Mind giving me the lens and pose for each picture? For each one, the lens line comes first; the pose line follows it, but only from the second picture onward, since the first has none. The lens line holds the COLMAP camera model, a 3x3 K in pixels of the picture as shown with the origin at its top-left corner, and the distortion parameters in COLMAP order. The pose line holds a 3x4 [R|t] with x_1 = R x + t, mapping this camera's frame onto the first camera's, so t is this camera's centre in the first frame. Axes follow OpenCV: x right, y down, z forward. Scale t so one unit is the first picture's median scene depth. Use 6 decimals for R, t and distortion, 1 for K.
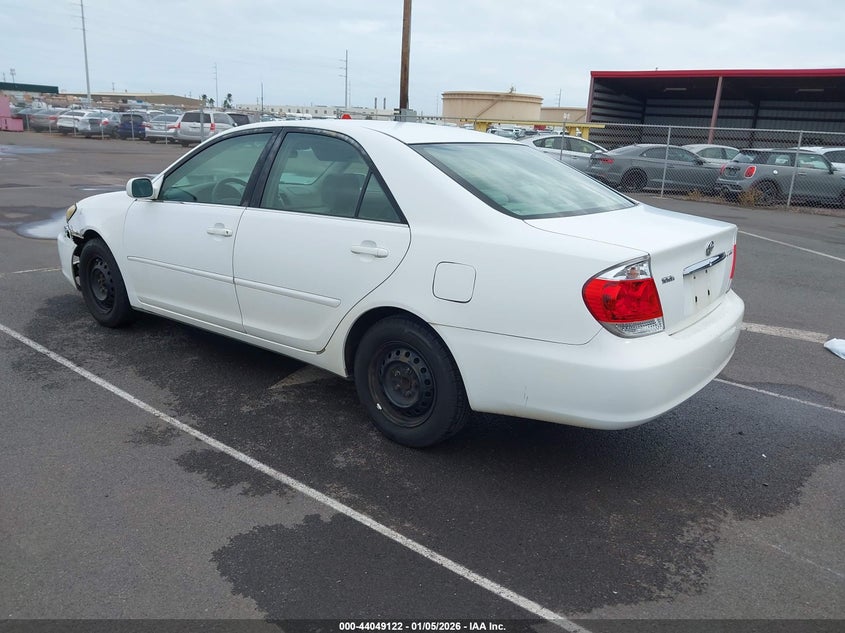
lens RADIAL K [[669.3, 0, 422.5], [0, 669.3, 316.5], [0, 0, 1]] dist [0.001308, -0.008169]
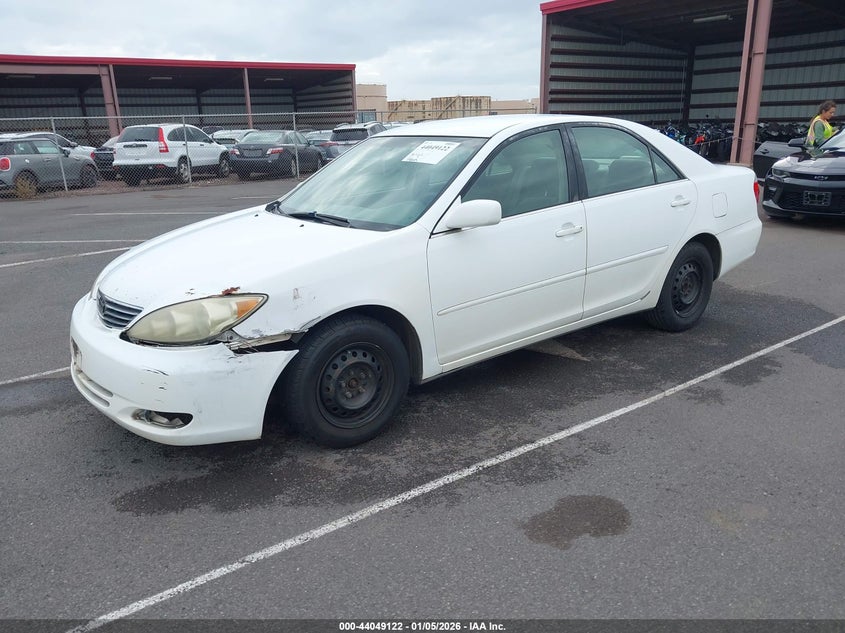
lens RADIAL K [[669.3, 0, 422.5], [0, 669.3, 316.5], [0, 0, 1]] dist [0.001308, -0.008169]
pose [[0.269911, -0.324013, 0.906732, -1.255350], [0.303469, 0.922316, 0.239247, -0.300893], [-0.913813, 0.210590, 0.347271, 0.837322]]
